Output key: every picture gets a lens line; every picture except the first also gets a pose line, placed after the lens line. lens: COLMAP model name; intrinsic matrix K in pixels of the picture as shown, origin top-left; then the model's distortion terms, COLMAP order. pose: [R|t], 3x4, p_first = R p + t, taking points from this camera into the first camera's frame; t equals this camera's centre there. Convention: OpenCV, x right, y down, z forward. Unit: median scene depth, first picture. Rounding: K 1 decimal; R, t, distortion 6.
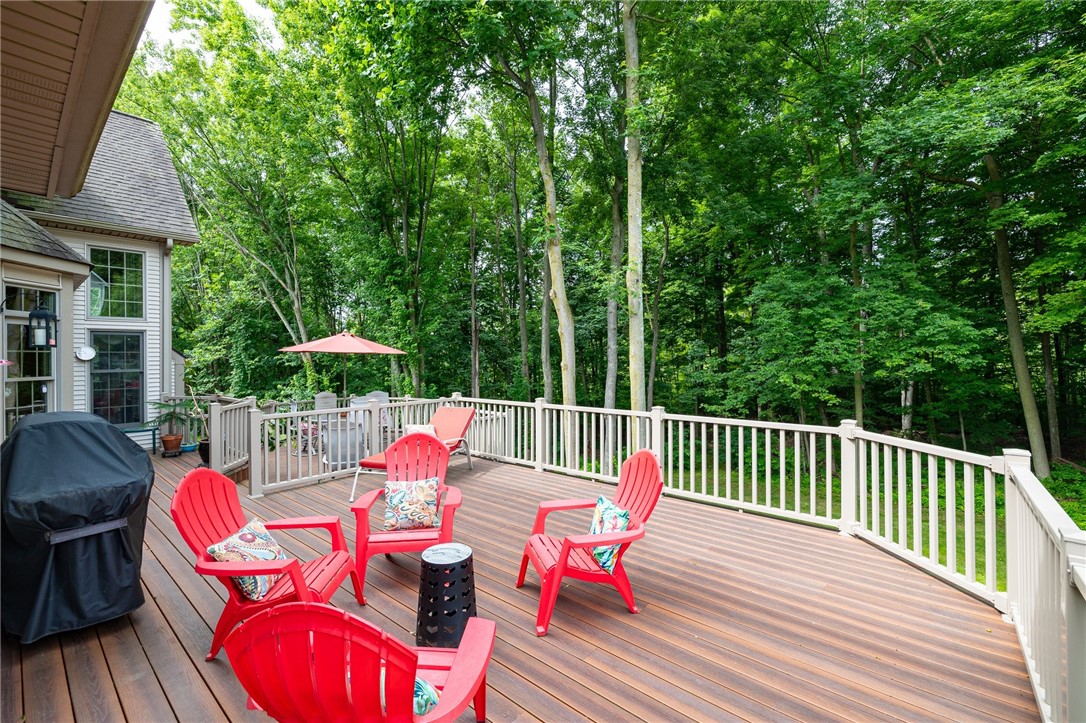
lens RADIAL K [[455.4, 0, 536.8], [0, 455.4, 357.9], [0, 0, 1]] dist [0.001748, -0.000249]
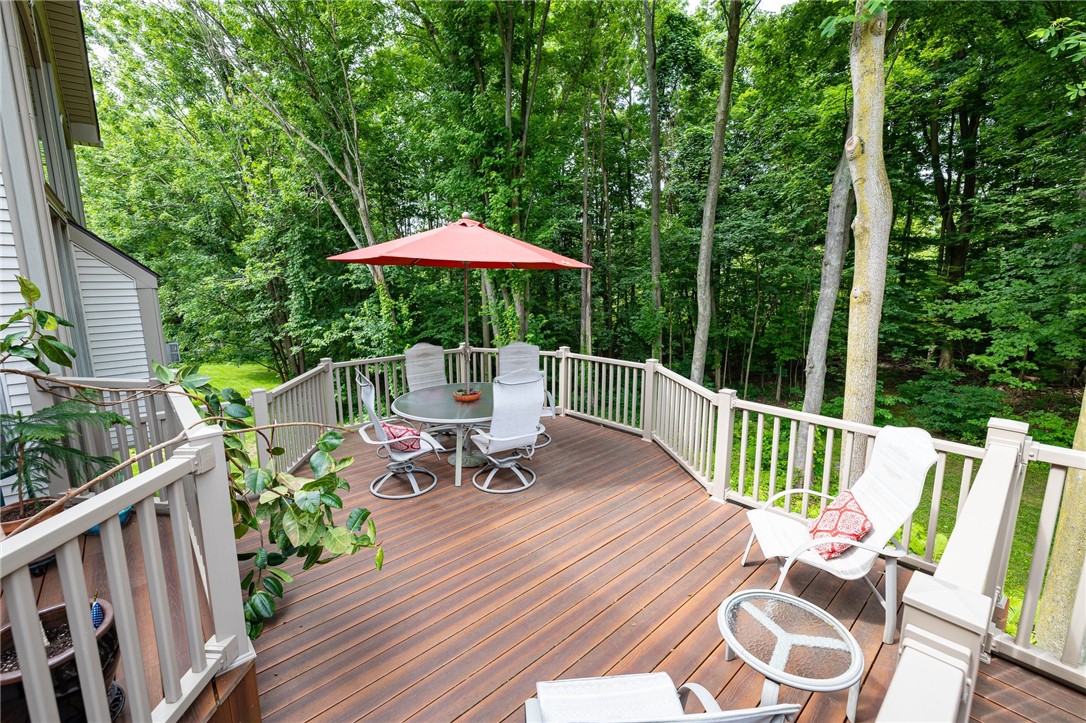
lens RADIAL K [[455.4, 0, 541.4], [0, 455.4, 357.3], [0, 0, 1]] dist [0.001748, -0.000249]
pose [[0.992446, 0.024405, -0.120230, -0.150664], [-0.004169, 0.986157, 0.165763, 0.003173], [0.122611, -0.164010, 0.978809, 0.285614]]
